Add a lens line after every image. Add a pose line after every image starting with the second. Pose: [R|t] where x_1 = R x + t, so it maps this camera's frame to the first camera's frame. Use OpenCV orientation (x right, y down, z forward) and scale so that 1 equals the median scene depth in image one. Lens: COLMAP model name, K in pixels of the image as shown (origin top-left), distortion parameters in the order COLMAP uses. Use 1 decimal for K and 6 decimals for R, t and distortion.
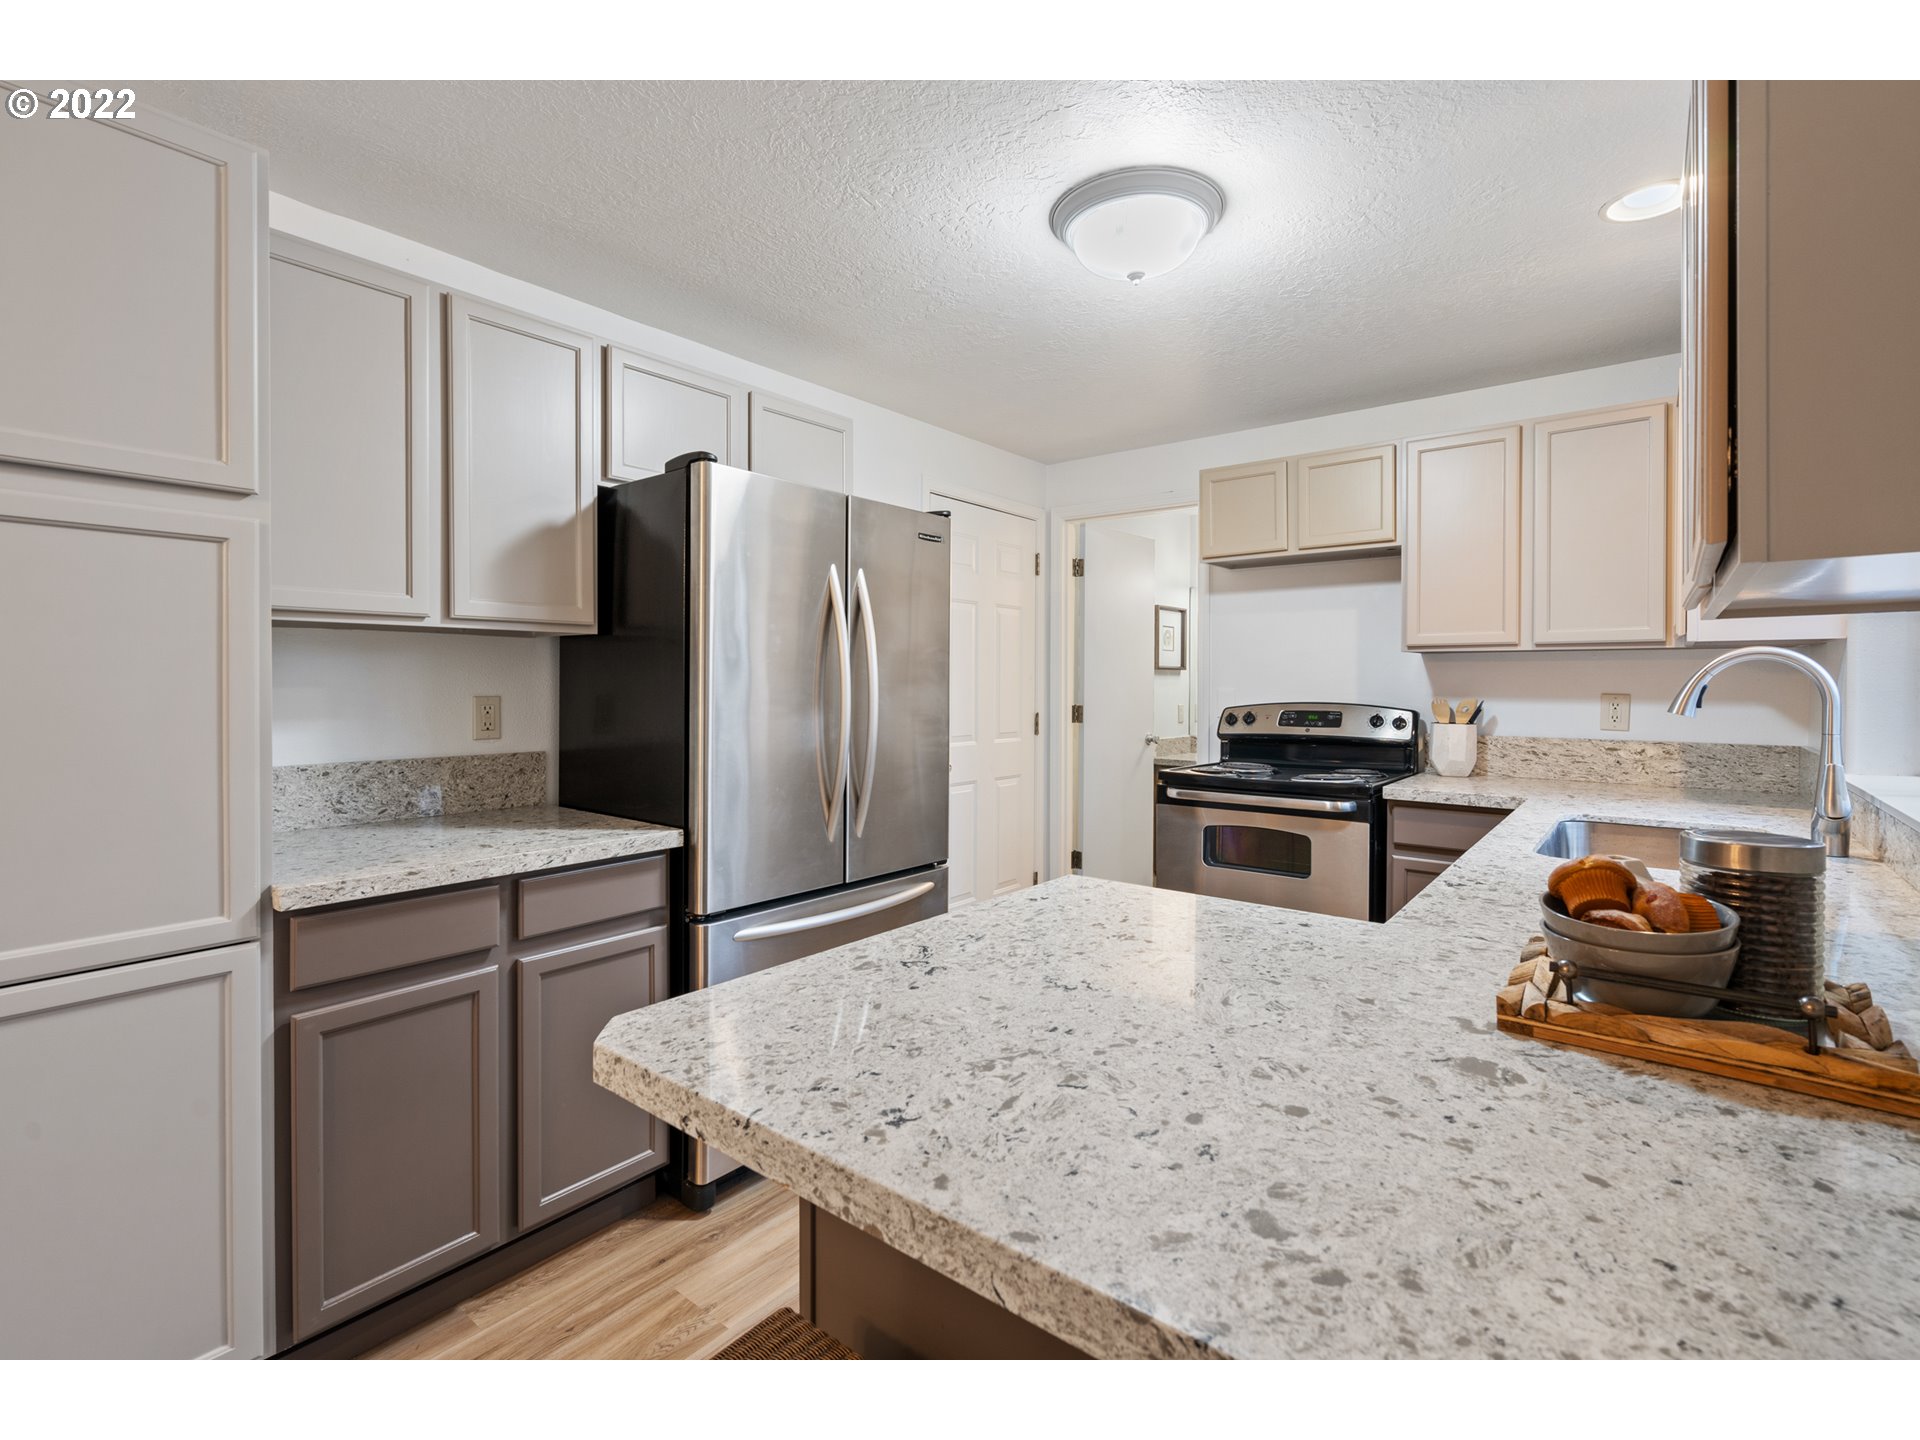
lens RADIAL K [[886.5, 0, 978.1], [0, 886.5, 687.1], [0, 0, 1]] dist [-0.001968, 0.001999]
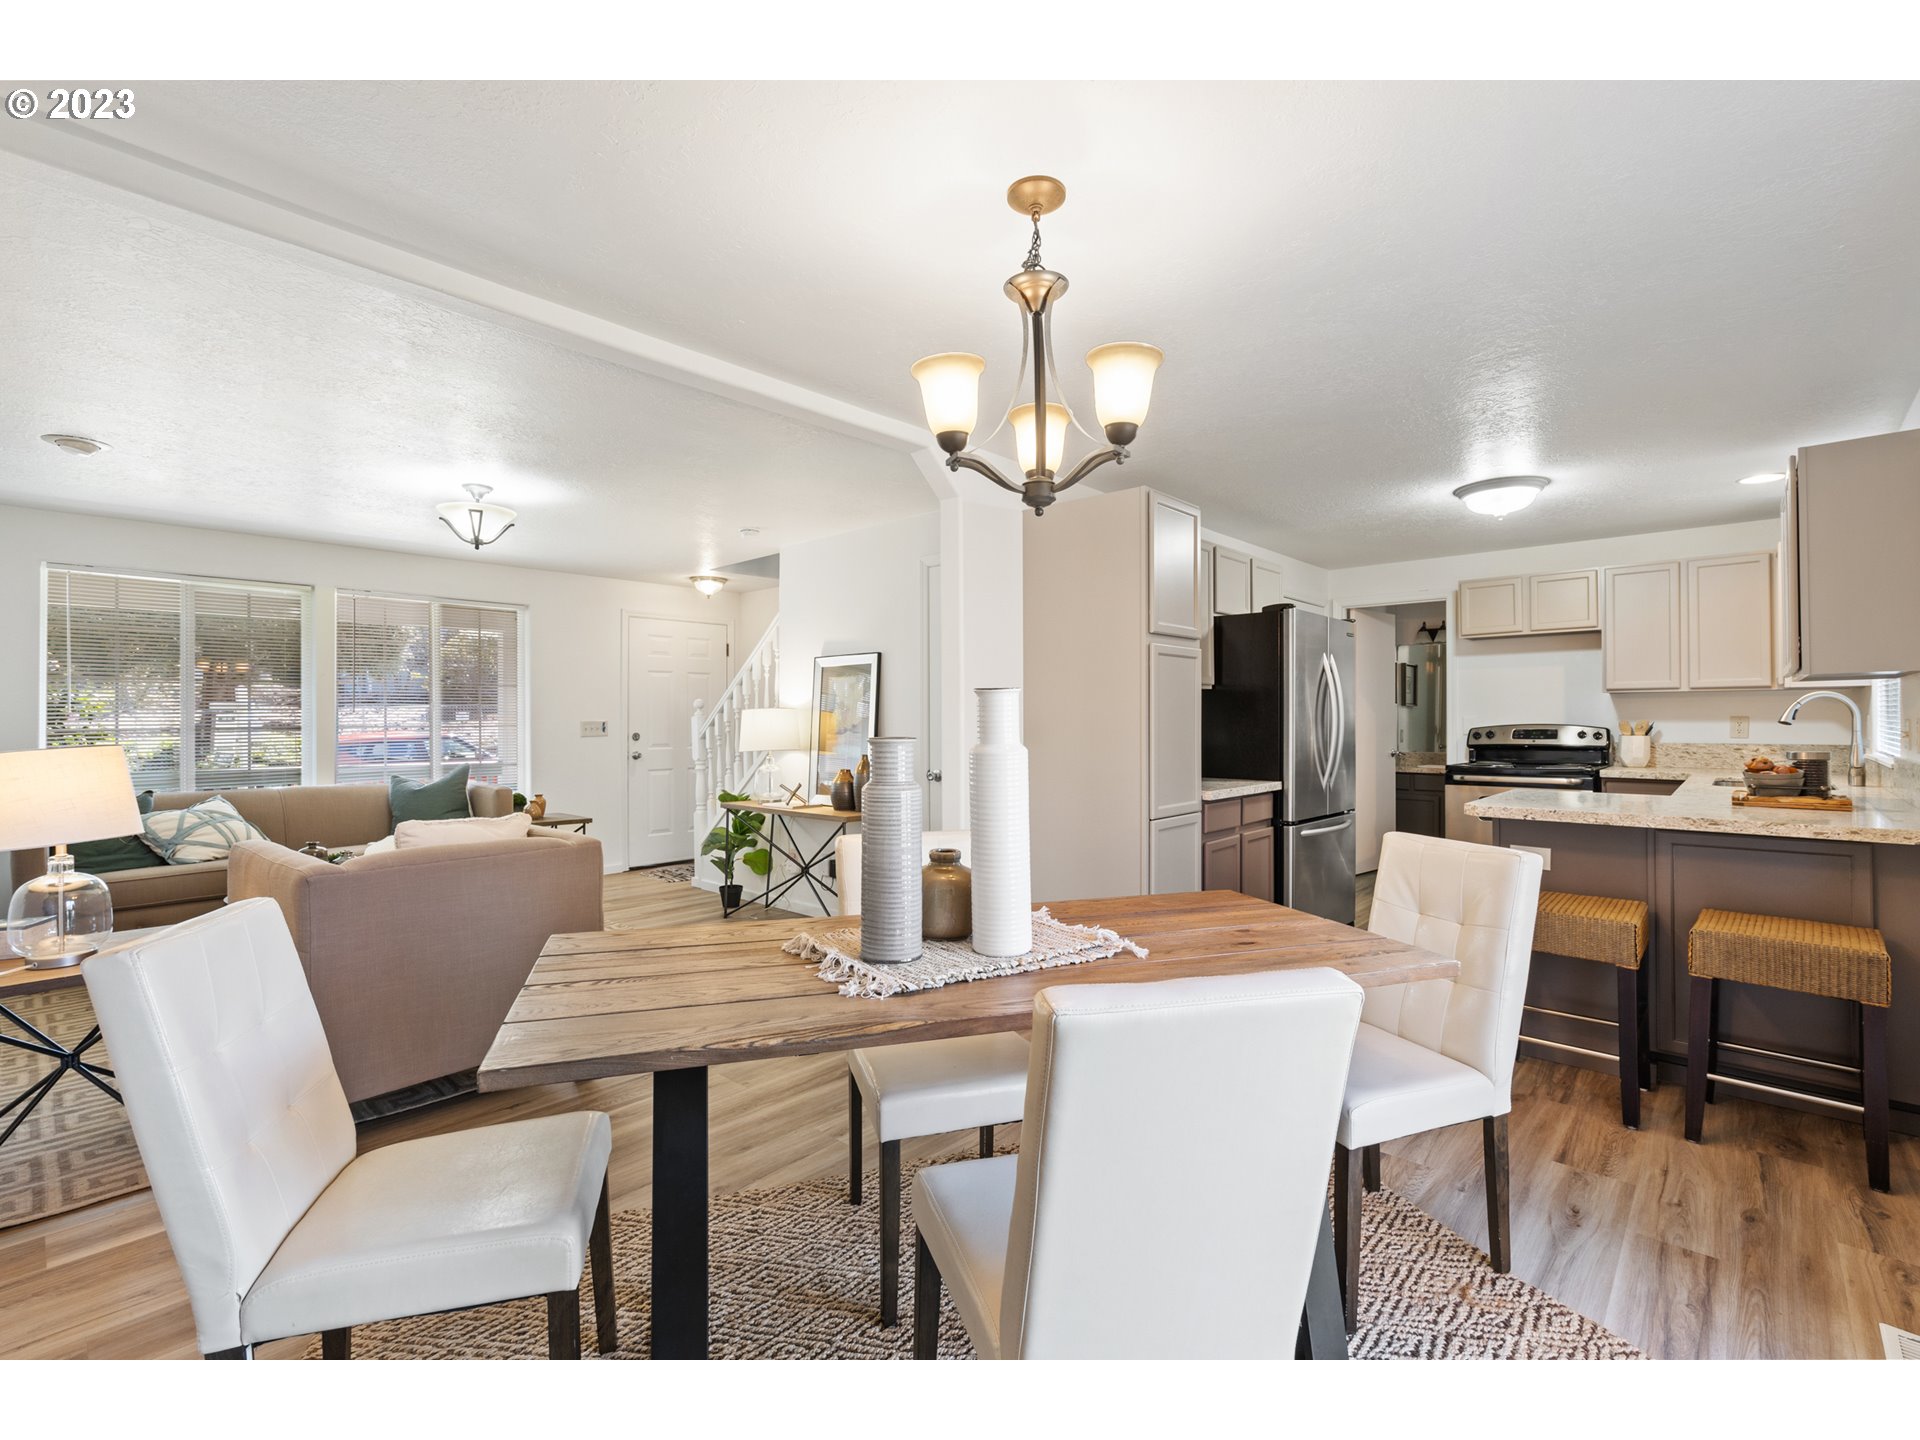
lens RADIAL K [[886.5, 0, 953.5], [0, 886.5, 712.2], [0, 0, 1]] dist [-0.001968, 0.001999]
pose [[0.997108, -0.006989, -0.075675, -0.647832], [0.006012, 0.999896, -0.013124, 0.012317], [0.075759, 0.012631, 0.997046, -0.800101]]
